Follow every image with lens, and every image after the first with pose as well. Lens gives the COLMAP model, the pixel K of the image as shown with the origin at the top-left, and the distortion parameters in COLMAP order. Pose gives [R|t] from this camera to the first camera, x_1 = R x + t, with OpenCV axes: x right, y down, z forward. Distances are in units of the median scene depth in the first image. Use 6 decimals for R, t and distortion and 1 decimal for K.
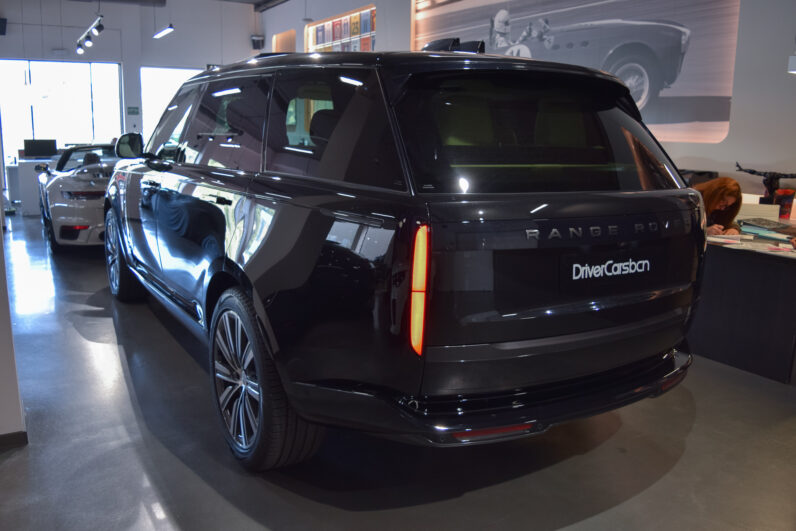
lens RADIAL K [[629.1, 0, 382.7], [0, 629.1, 265.2], [0, 0, 1]] dist [-0.085569, 0.003837]
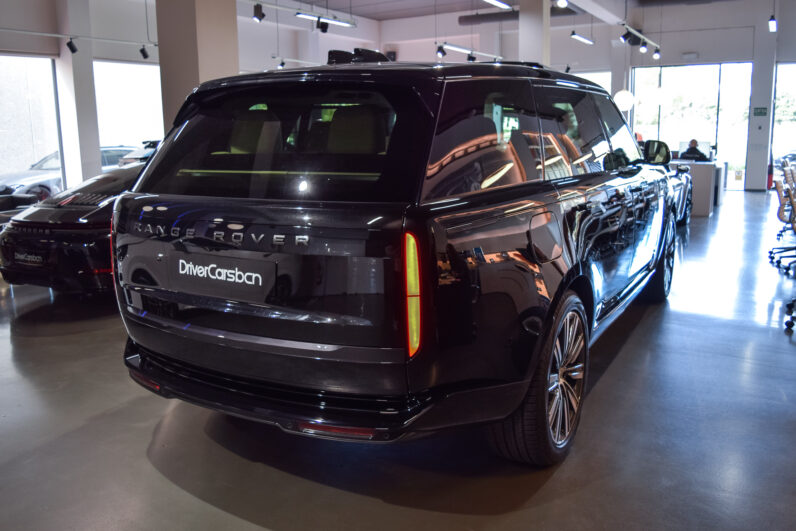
lens RADIAL K [[629.1, 0, 382.7], [0, 629.1, 265.2], [0, 0, 1]] dist [-0.085569, 0.003837]
pose [[0.513304, 0.149673, -0.845055, 1.367419], [-0.151440, 0.985020, 0.082476, -0.132266], [0.844740, 0.085640, 0.528281, 0.674072]]
